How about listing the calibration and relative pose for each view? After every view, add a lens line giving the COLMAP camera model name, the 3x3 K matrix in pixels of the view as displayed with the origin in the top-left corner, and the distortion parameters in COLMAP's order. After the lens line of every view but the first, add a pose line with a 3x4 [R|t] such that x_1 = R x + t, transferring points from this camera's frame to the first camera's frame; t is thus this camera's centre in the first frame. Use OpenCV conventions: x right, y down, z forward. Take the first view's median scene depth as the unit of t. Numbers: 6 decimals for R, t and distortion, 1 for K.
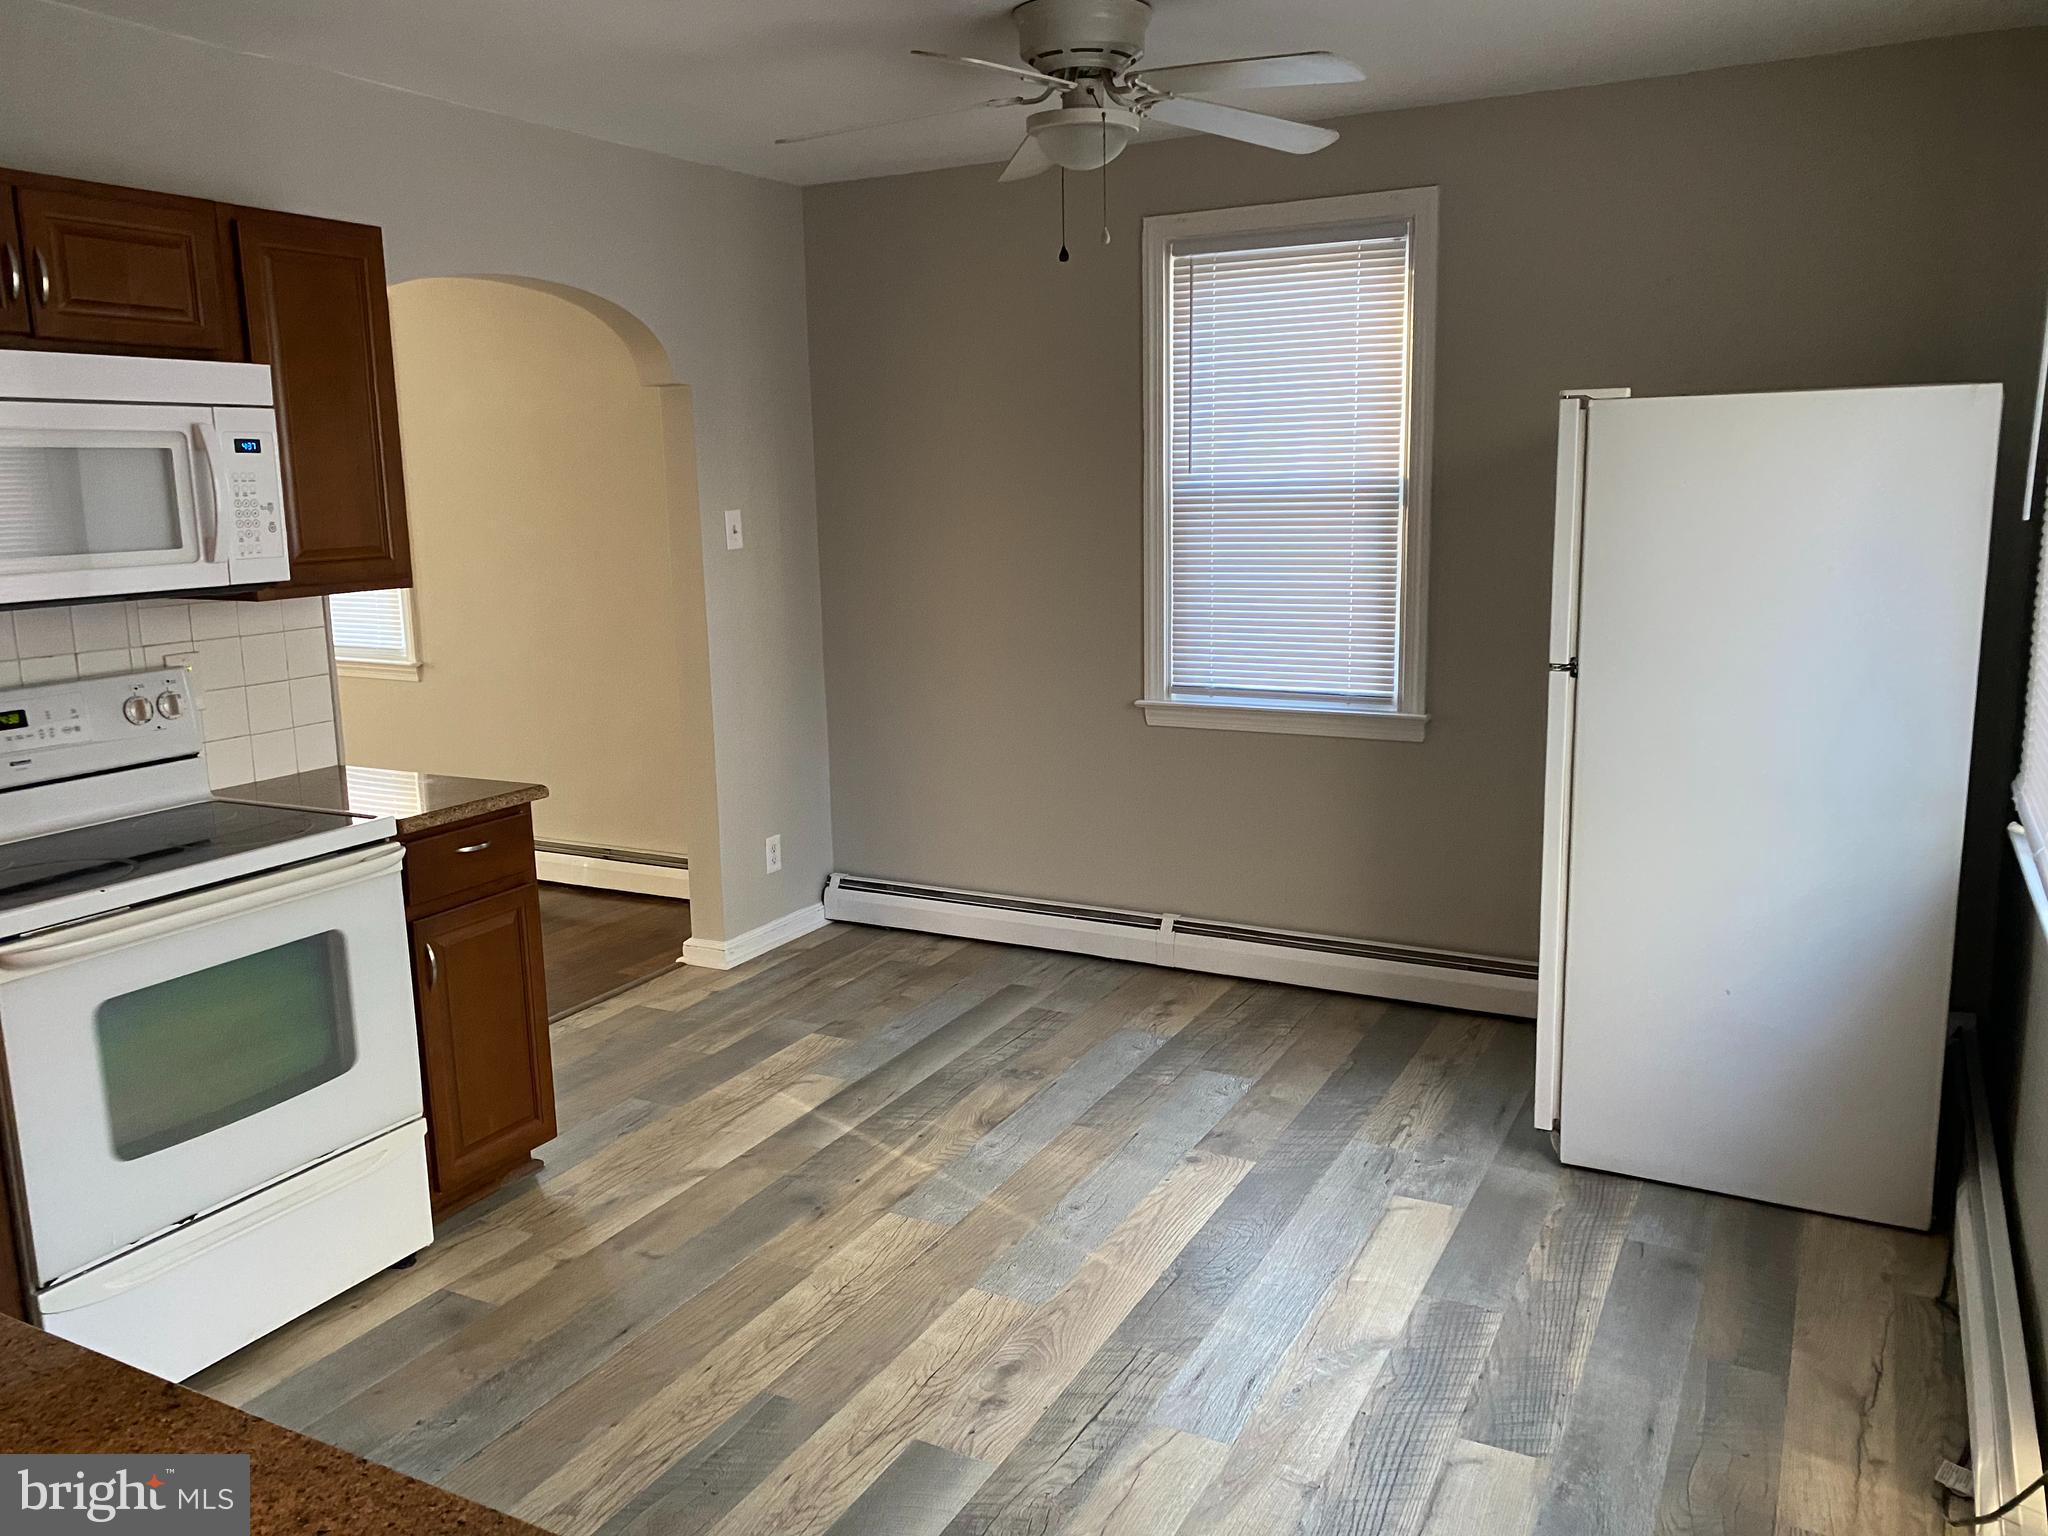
lens RADIAL K [[1583.0, 0, 1011.8], [0, 1583.0, 768.3], [0, 0, 1]] dist [0.013436, 0.000323]
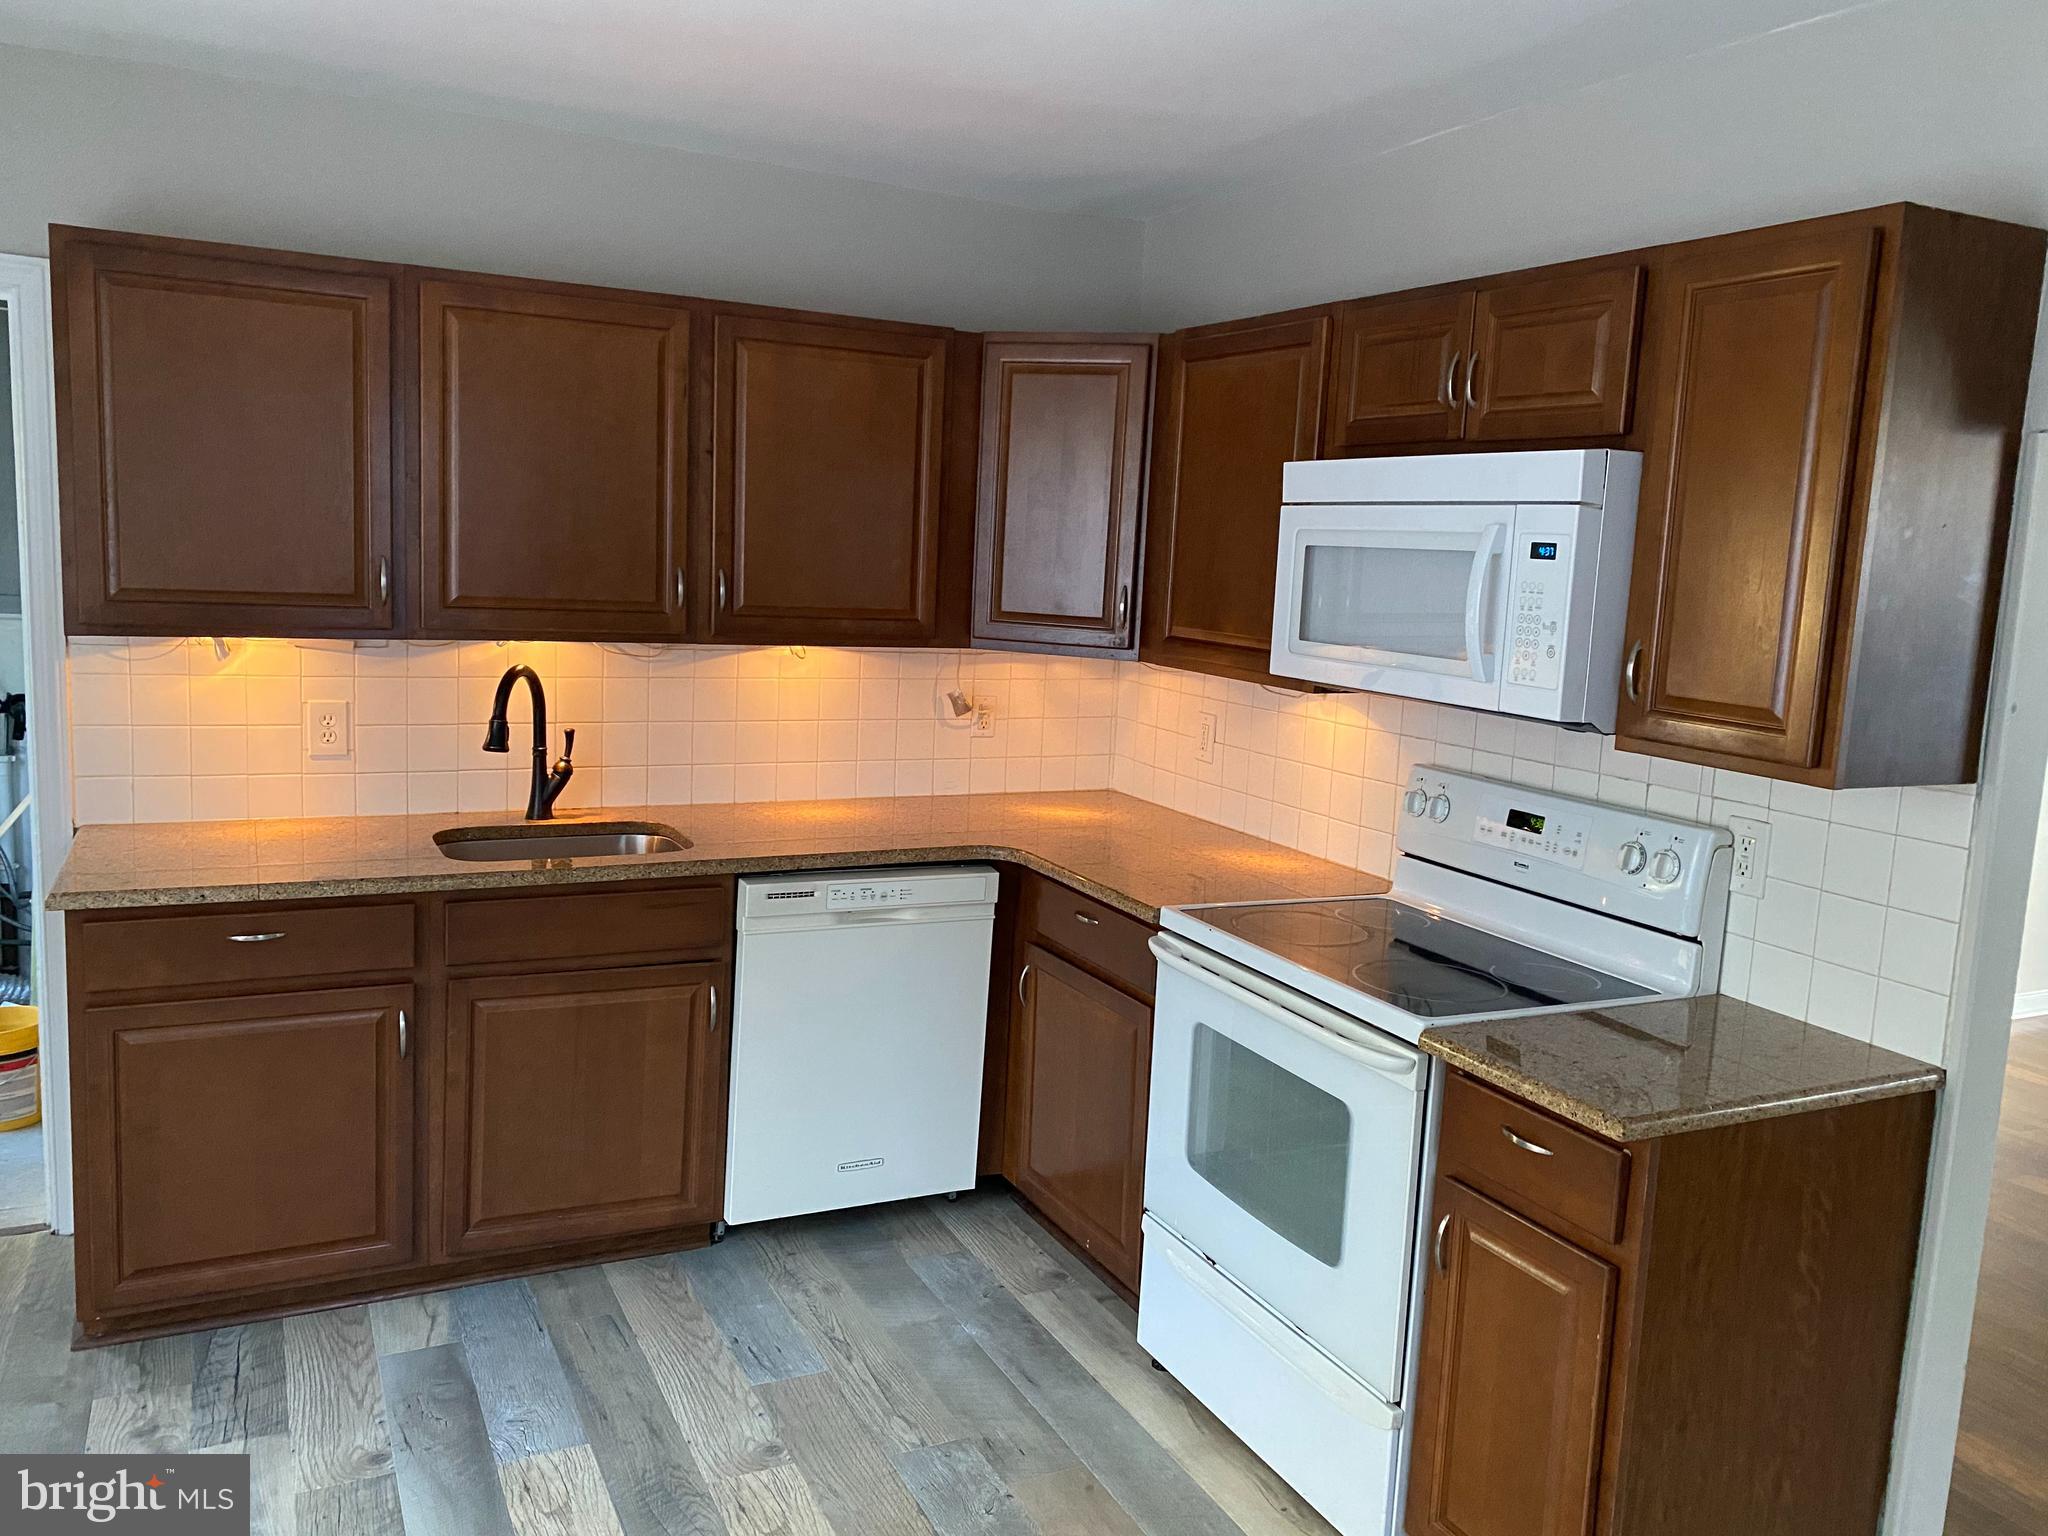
lens RADIAL K [[1583.0, 0, 1029.3], [0, 1583.0, 745.7], [0, 0, 1]] dist [0.013436, 0.000323]
pose [[-0.584605, 0.096185, -0.805596, 0.352978], [-0.183462, 0.951555, 0.246747, -0.267289], [0.790303, 0.292045, -0.538638, 1.293559]]
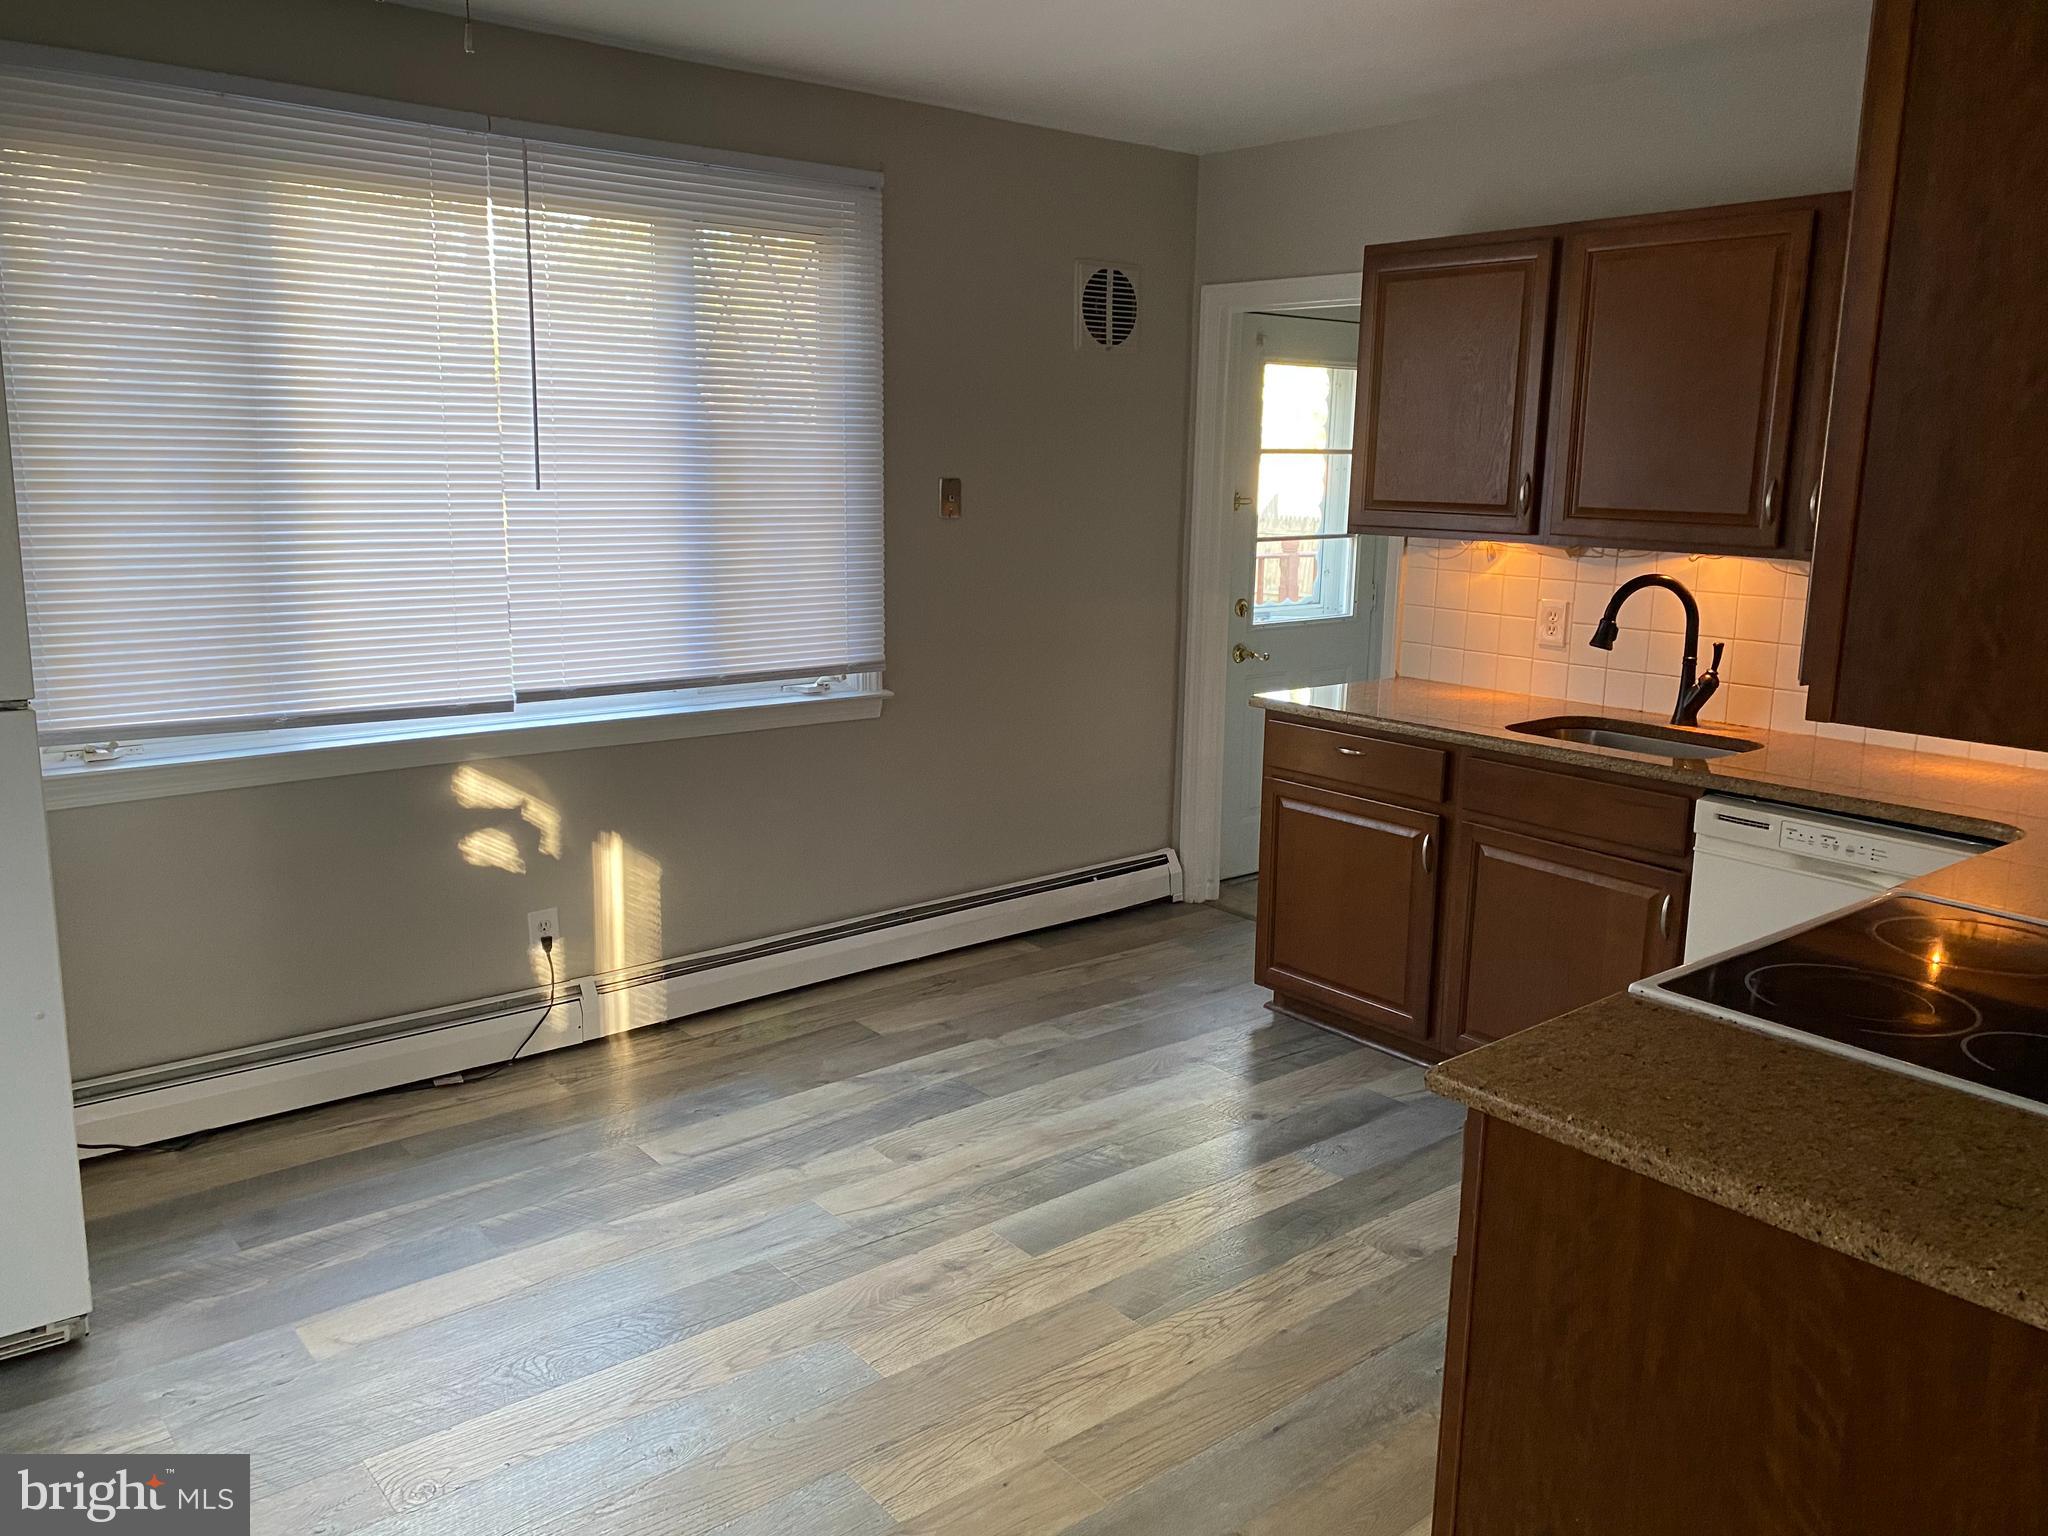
lens RADIAL K [[1583.0, 0, 965.2], [0, 1583.0, 721.4], [0, 0, 1]] dist [0.013436, 0.000323]
pose [[-0.914494, -0.065579, 0.399249, -0.416053], [0.077093, 0.940455, 0.331061, -0.320304], [-0.397186, 0.333533, -0.854985, 1.706584]]
